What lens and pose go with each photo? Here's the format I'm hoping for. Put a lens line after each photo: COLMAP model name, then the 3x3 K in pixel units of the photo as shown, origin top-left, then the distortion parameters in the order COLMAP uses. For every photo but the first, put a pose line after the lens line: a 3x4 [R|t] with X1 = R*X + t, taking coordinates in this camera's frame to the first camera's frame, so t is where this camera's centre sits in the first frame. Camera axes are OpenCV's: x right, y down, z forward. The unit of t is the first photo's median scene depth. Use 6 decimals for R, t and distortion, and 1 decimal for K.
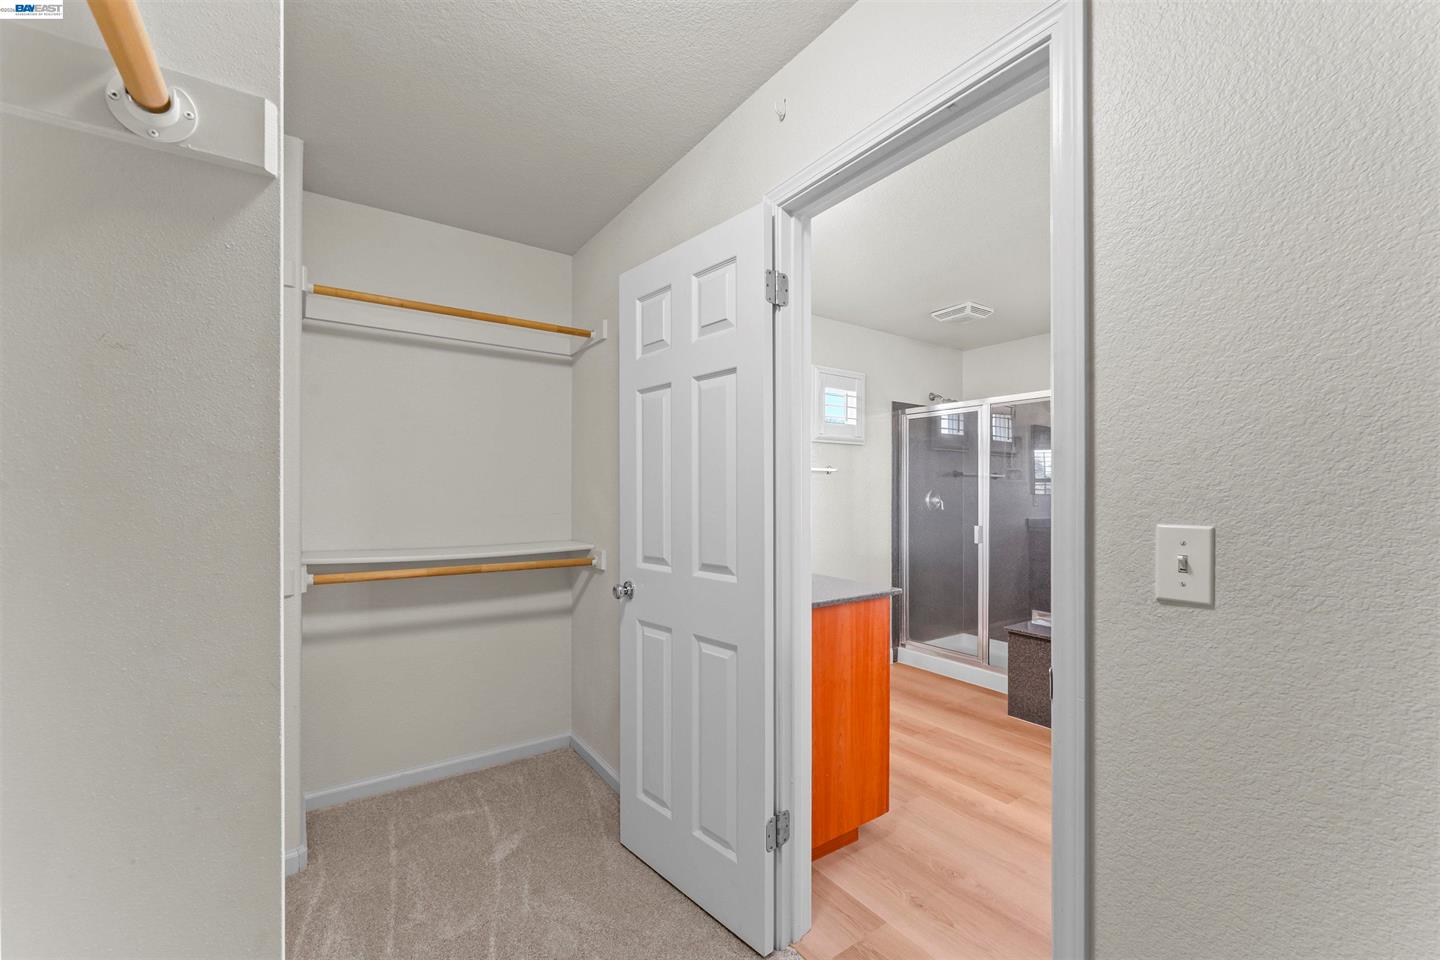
lens RADIAL K [[585.1, 0, 721.6], [0, 585.1, 508.5], [0, 0, 1]] dist [0.000870, 0.000038]
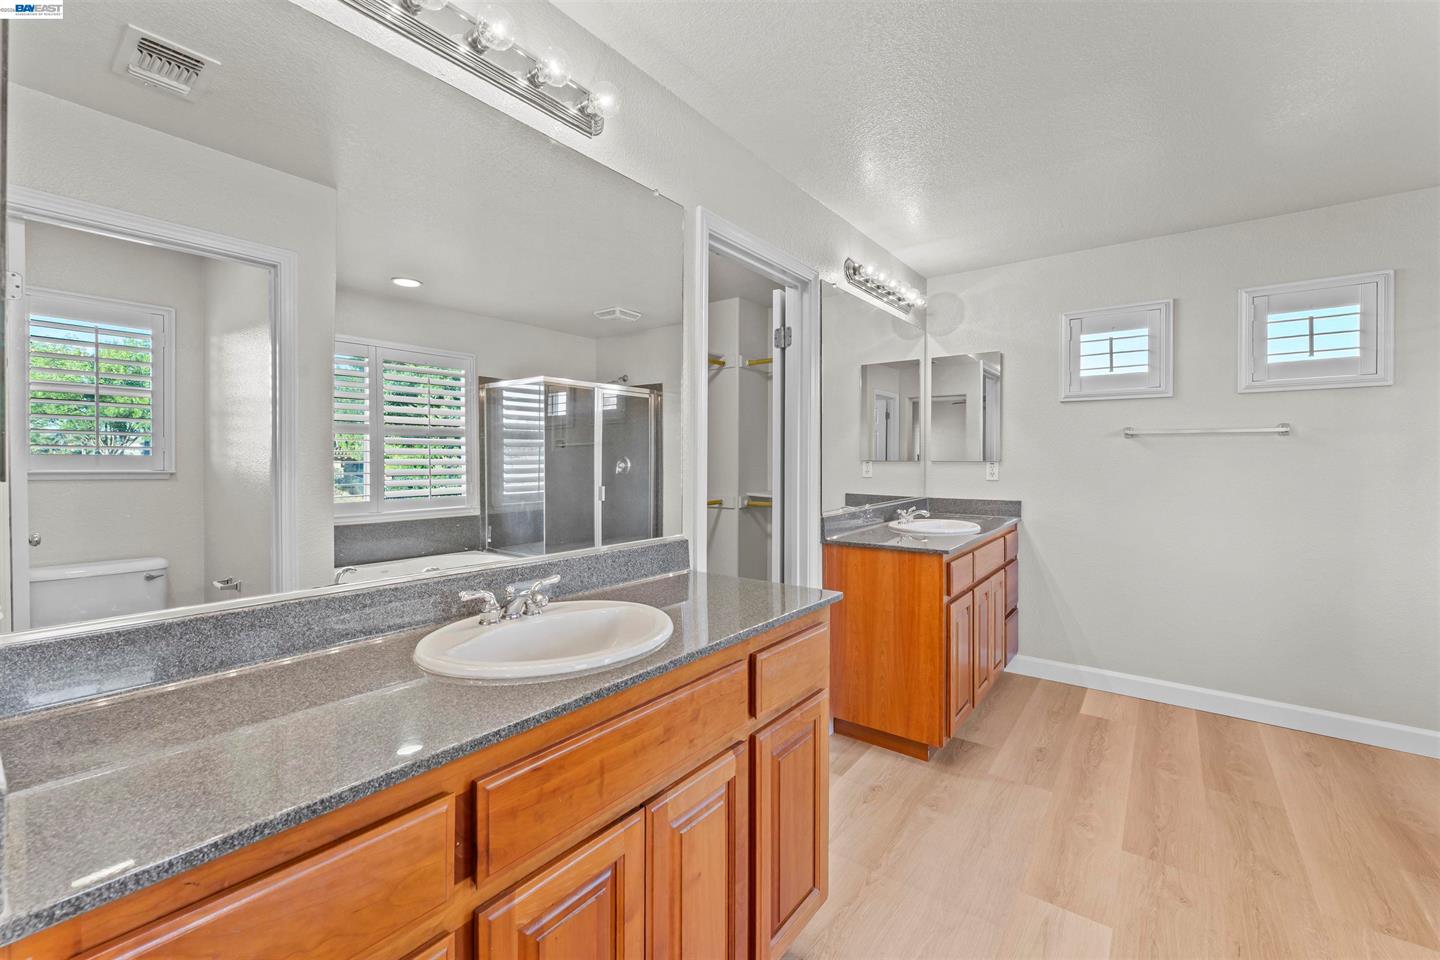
lens RADIAL K [[597.0, 0, 720.0], [0, 597.0, 480.0], [0, 0, 1]] dist [0.001712, 0.000695]
pose [[0.305964, 0.046448, -0.950909, 1.277633], [-0.022711, 0.998881, 0.041483, -0.034566], [0.951772, 0.008904, 0.306677, 0.248494]]
